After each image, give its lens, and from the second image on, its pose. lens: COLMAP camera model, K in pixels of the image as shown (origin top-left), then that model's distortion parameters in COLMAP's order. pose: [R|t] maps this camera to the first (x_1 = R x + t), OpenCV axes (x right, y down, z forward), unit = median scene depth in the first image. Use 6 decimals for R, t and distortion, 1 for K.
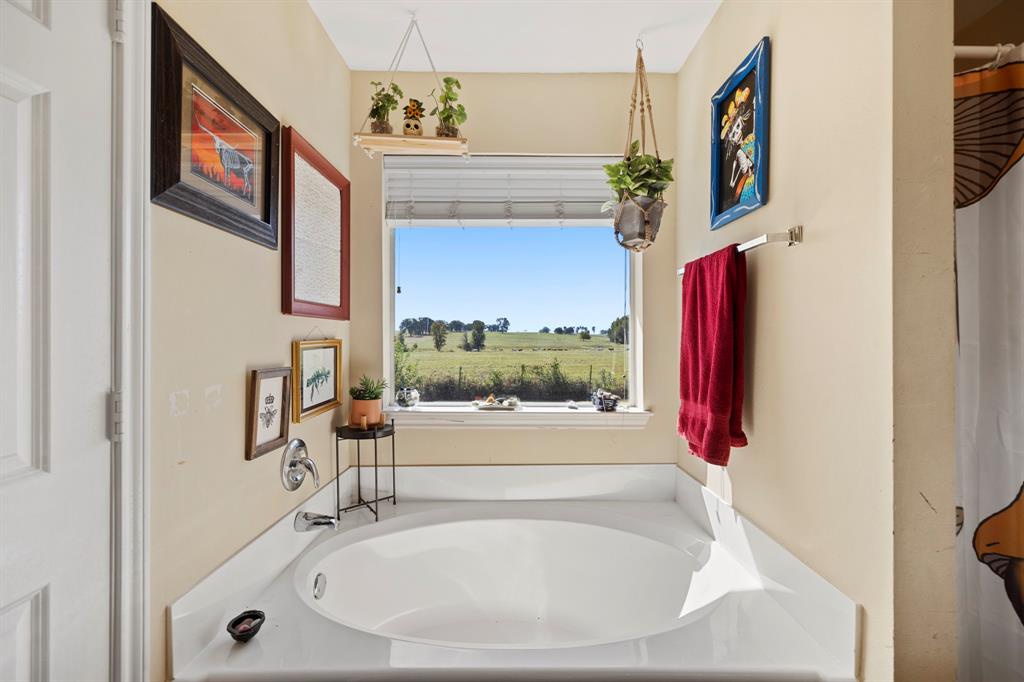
lens RADIAL K [[434.6, 0, 512.7], [0, 434.6, 336.4], [0, 0, 1]] dist [0.010967, -0.000078]
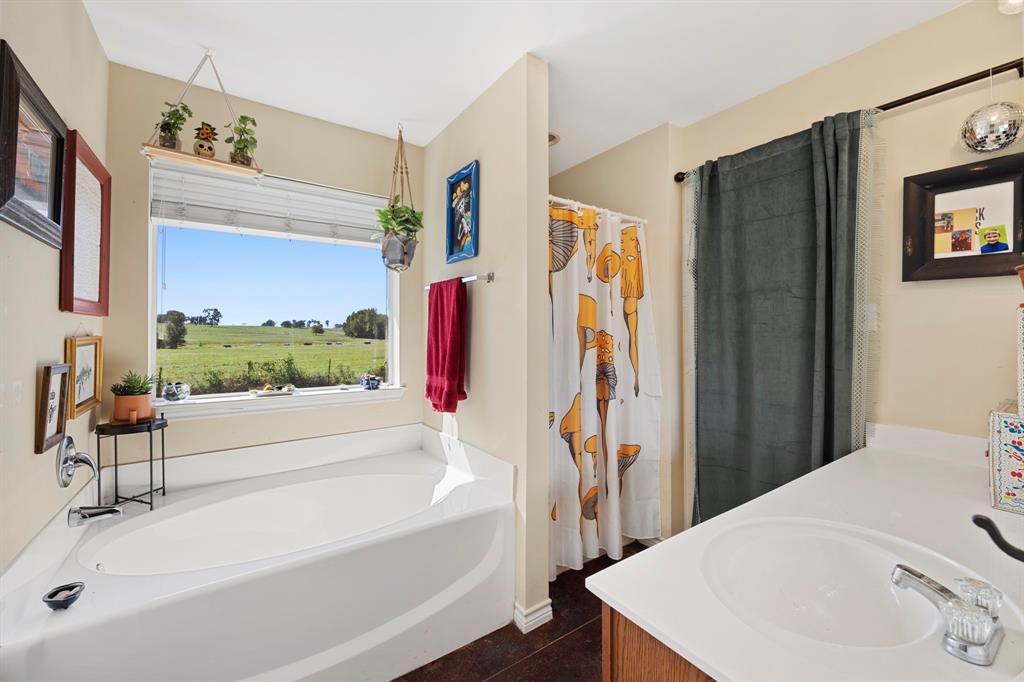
lens RADIAL K [[417.3, 0, 514.3], [0, 417.3, 324.0], [0, 0, 1]] dist [-0.000200, -0.000068]
pose [[0.821523, 0.010880, 0.570072, -0.177693], [-0.001884, 0.999864, -0.016368, -0.006918], [-0.570172, 0.012373, 0.821432, -0.328784]]
